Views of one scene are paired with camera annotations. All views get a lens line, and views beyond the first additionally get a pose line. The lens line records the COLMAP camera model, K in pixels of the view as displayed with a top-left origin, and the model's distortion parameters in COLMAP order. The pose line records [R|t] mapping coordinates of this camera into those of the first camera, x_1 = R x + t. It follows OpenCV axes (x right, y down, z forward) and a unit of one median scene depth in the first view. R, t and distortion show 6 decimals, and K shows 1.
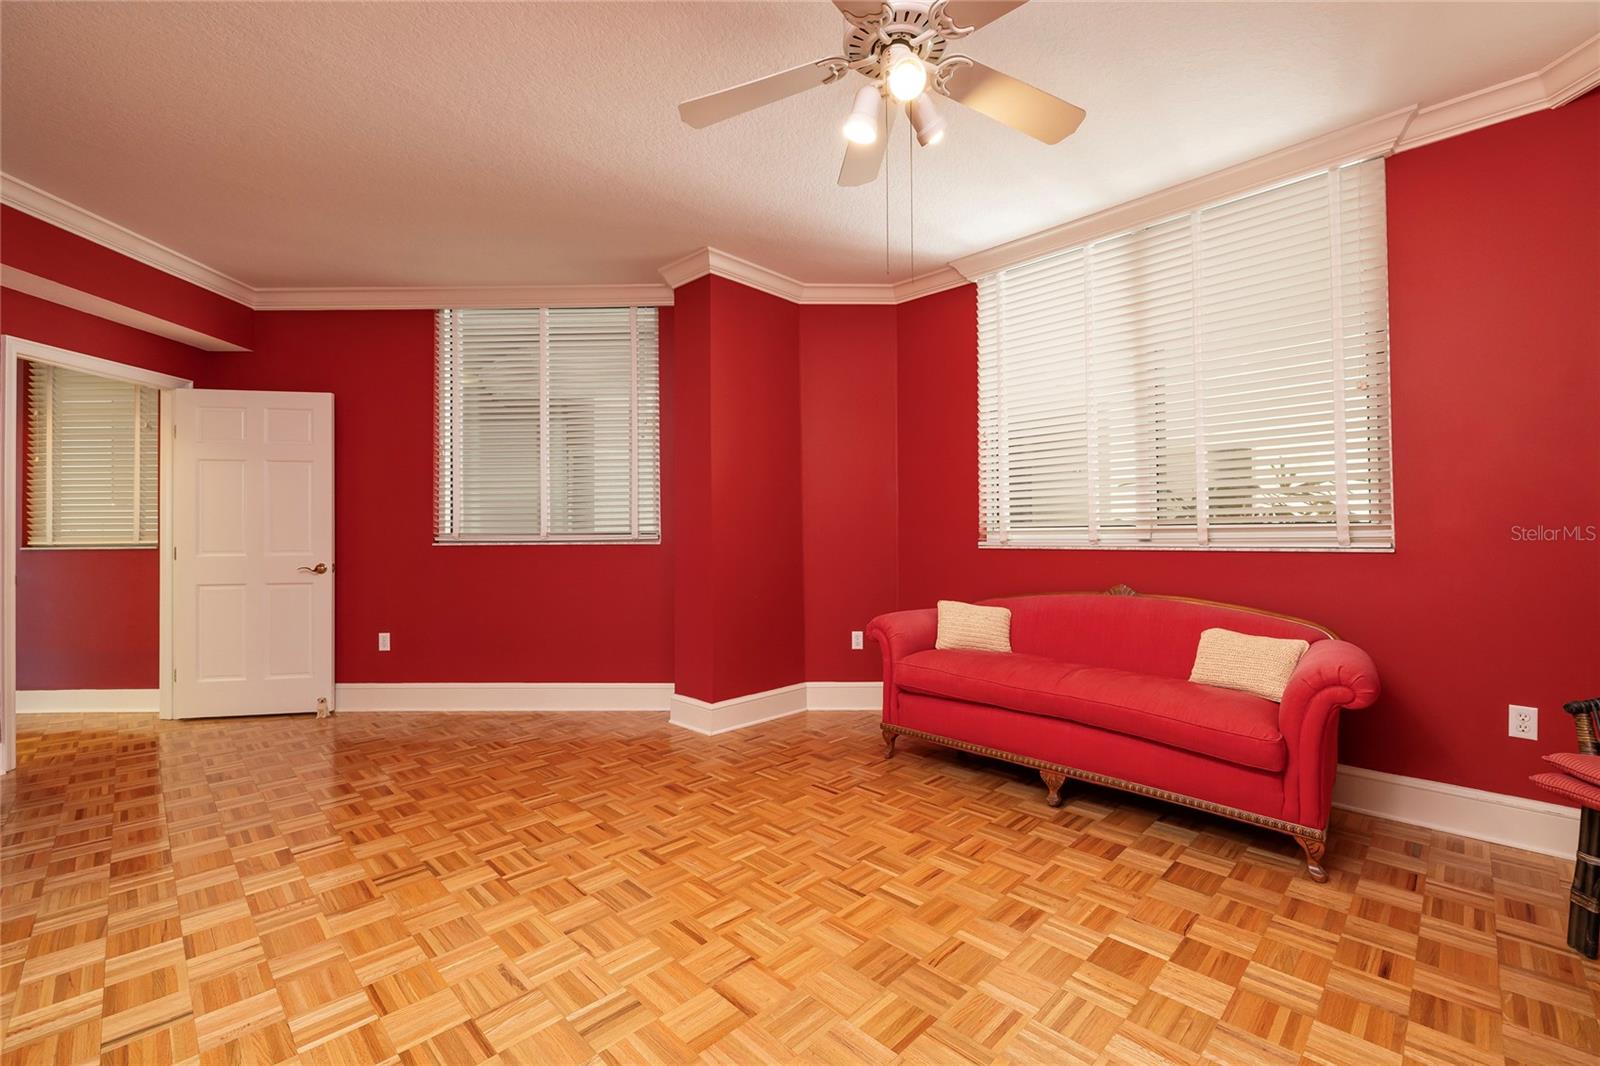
lens RADIAL K [[677.7, 0, 785.6], [0, 677.7, 534.3], [0, 0, 1]] dist [0.001540, 0.000286]
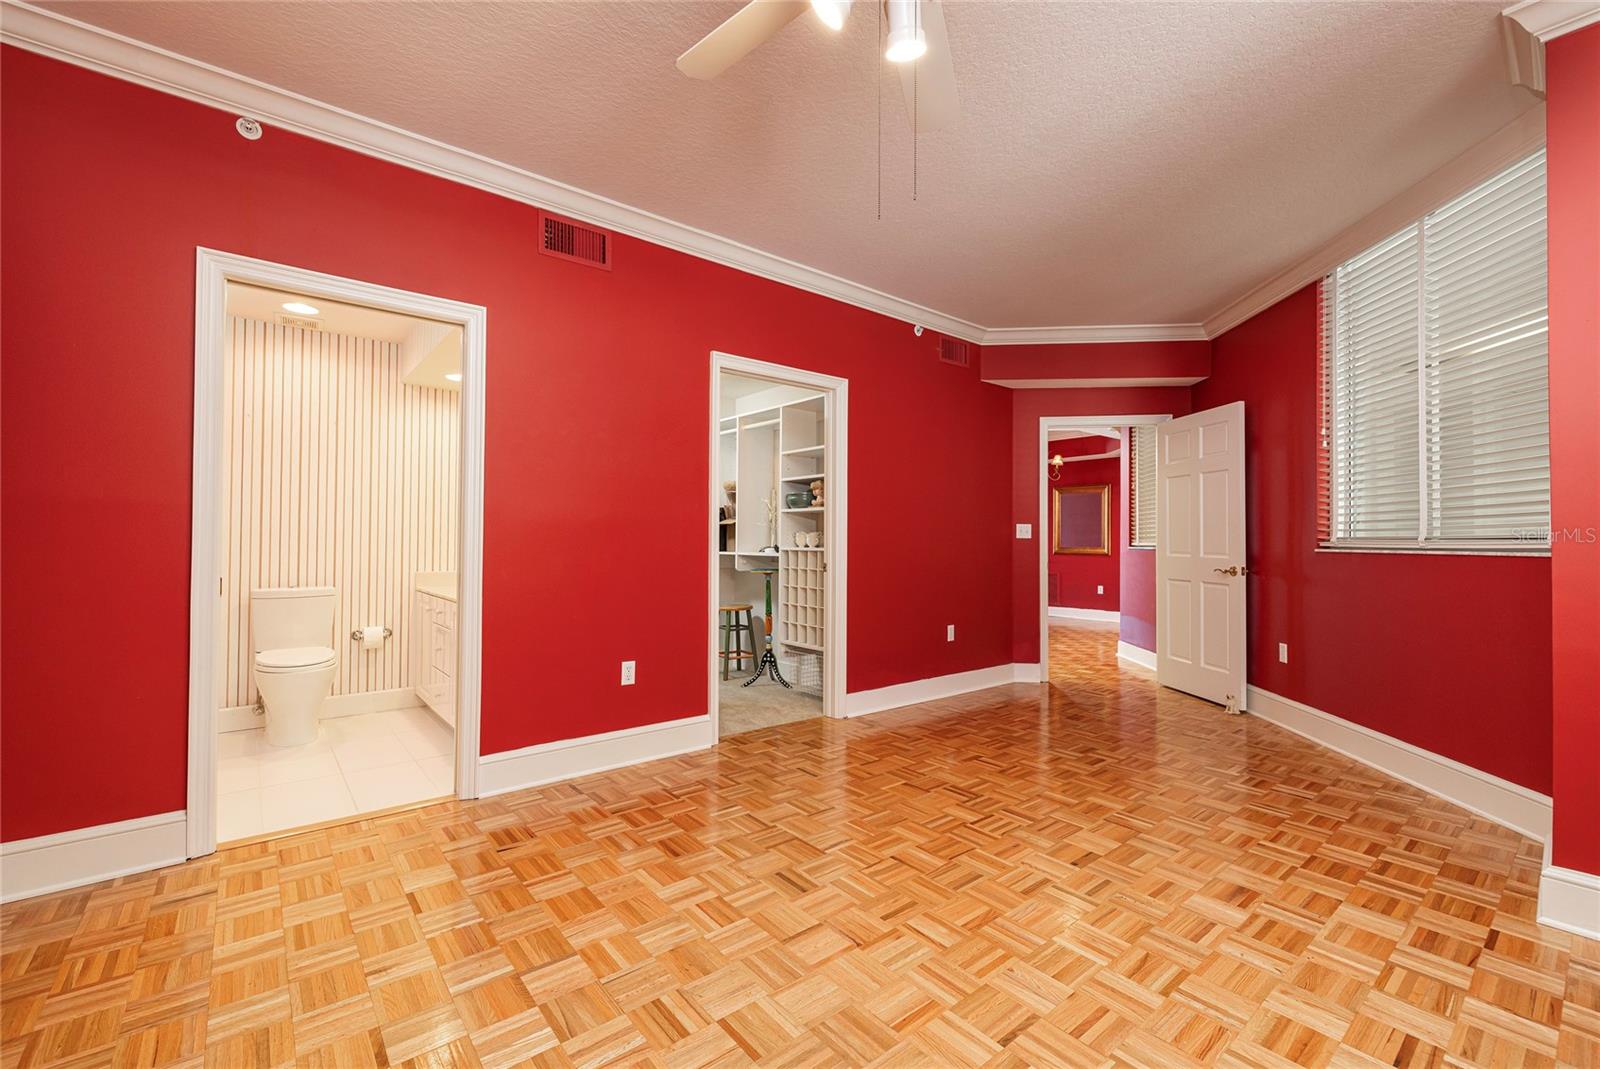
lens RADIAL K [[677.7, 0, 785.6], [0, 677.7, 535.8], [0, 0, 1]] dist [0.001540, 0.000286]
pose [[-0.101079, -0.000034, -0.994878, 0.492055], [-0.003446, 0.999994, 0.000316, -0.001535], [0.994872, 0.003460, -0.101079, 0.486940]]
